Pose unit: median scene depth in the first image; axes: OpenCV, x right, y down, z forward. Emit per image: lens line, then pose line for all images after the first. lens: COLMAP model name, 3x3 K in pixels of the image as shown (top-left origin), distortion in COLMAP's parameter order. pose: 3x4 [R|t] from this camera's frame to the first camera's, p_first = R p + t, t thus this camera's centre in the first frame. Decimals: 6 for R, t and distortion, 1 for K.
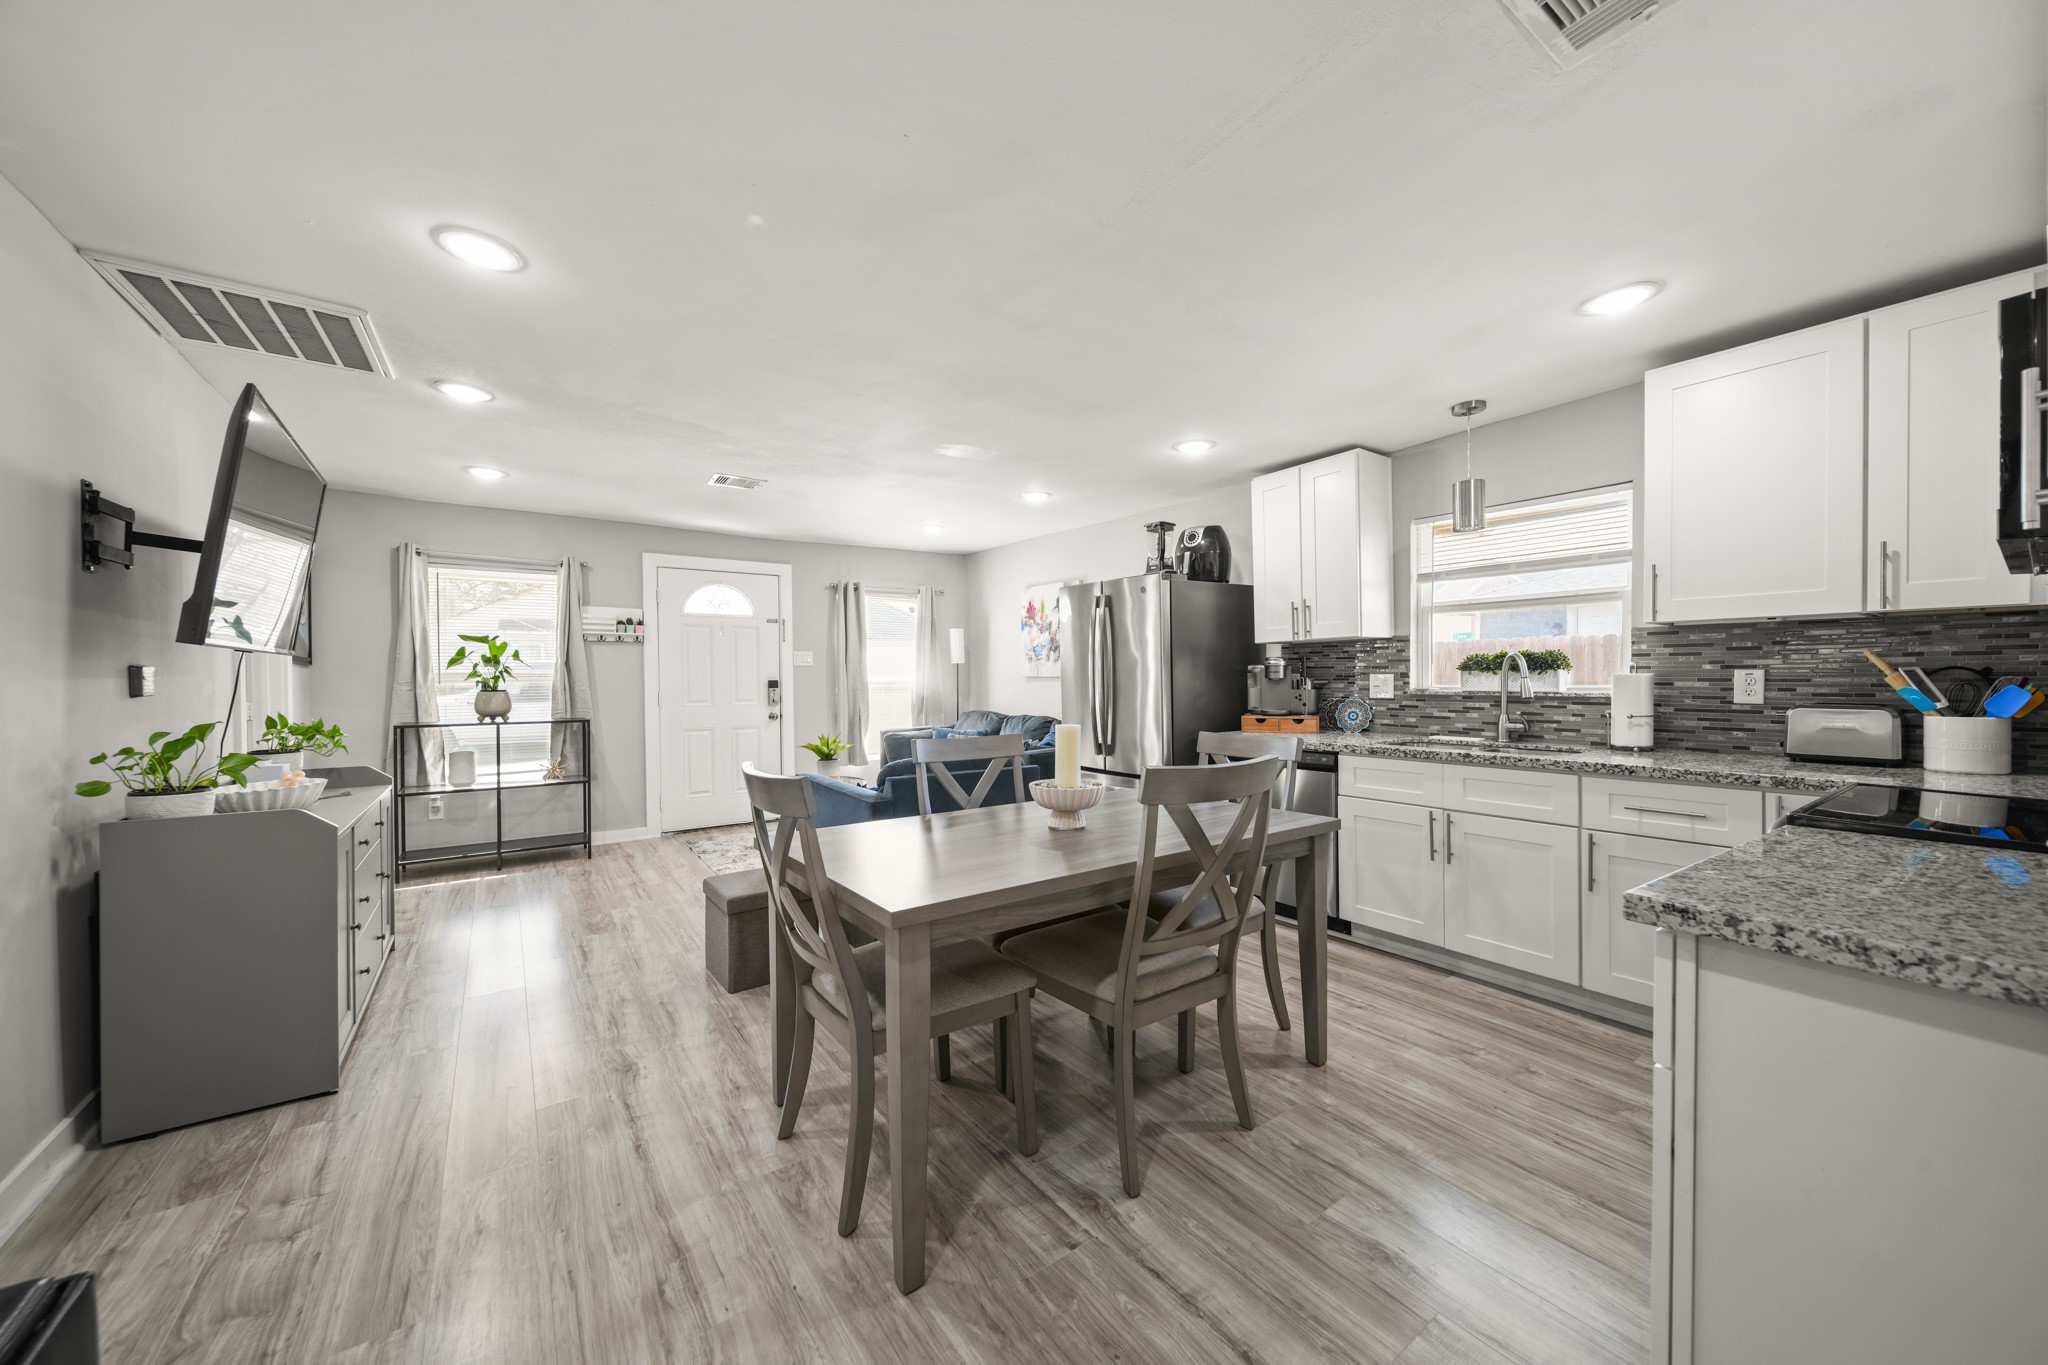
lens RADIAL K [[726.1, 0, 1024.0], [0, 726.1, 682.5], [0, 0, 1]] dist [0.000215, 0.000011]
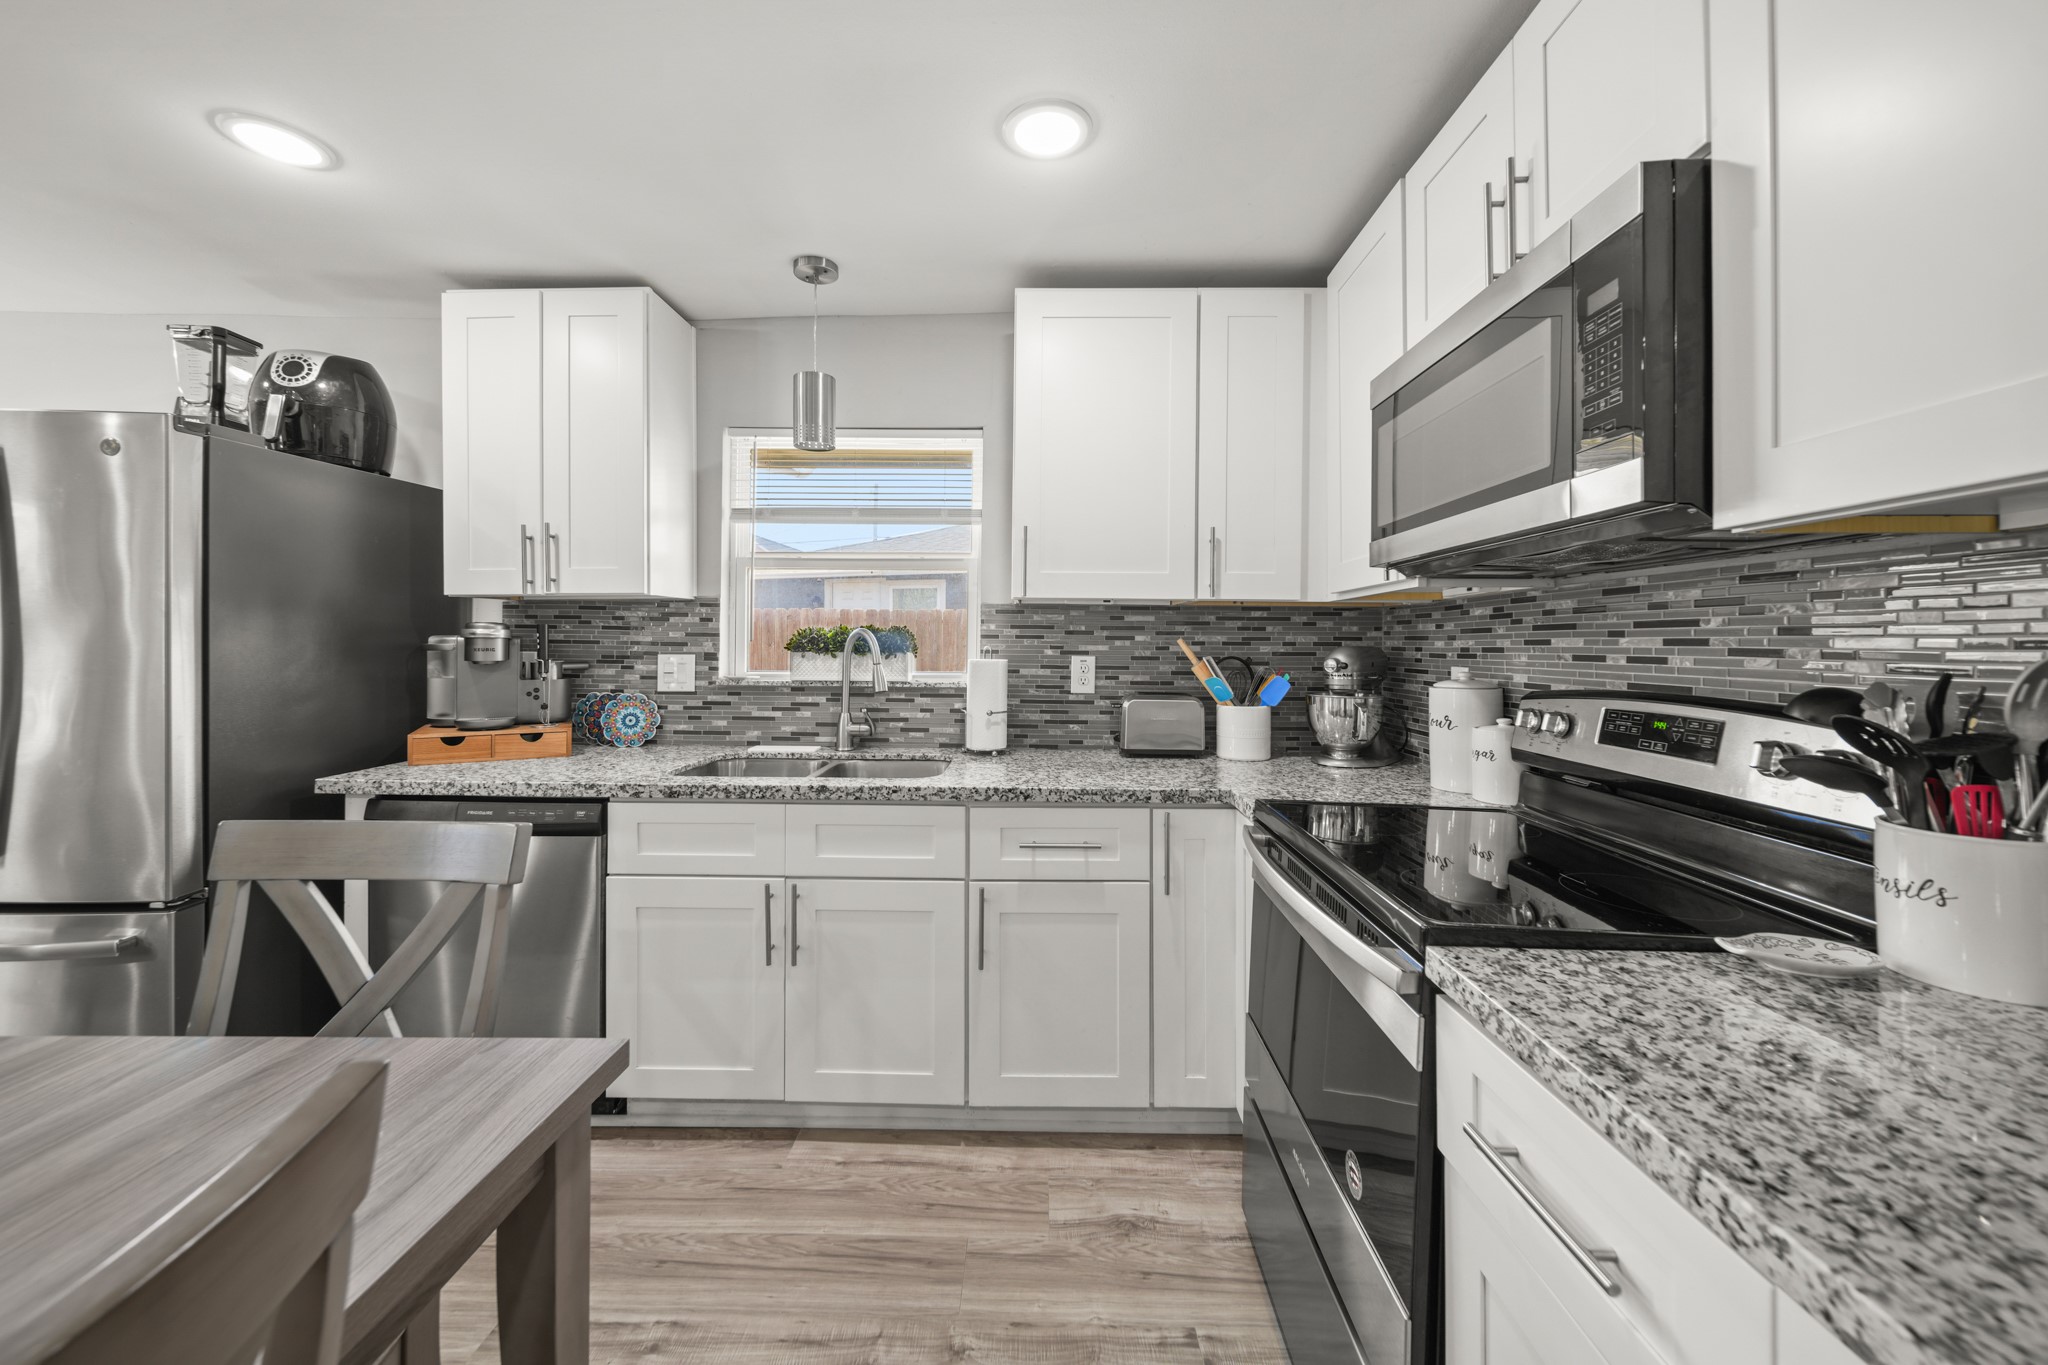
lens RADIAL K [[748.4, 0, 1026.5], [0, 748.4, 639.4], [0, 0, 1]] dist [0.000534, -0.000064]
pose [[0.595114, 0.015503, 0.803491, 0.159635], [-0.006129, 0.999872, -0.014752, -0.019452], [-0.803618, 0.003854, 0.595134, 0.398023]]
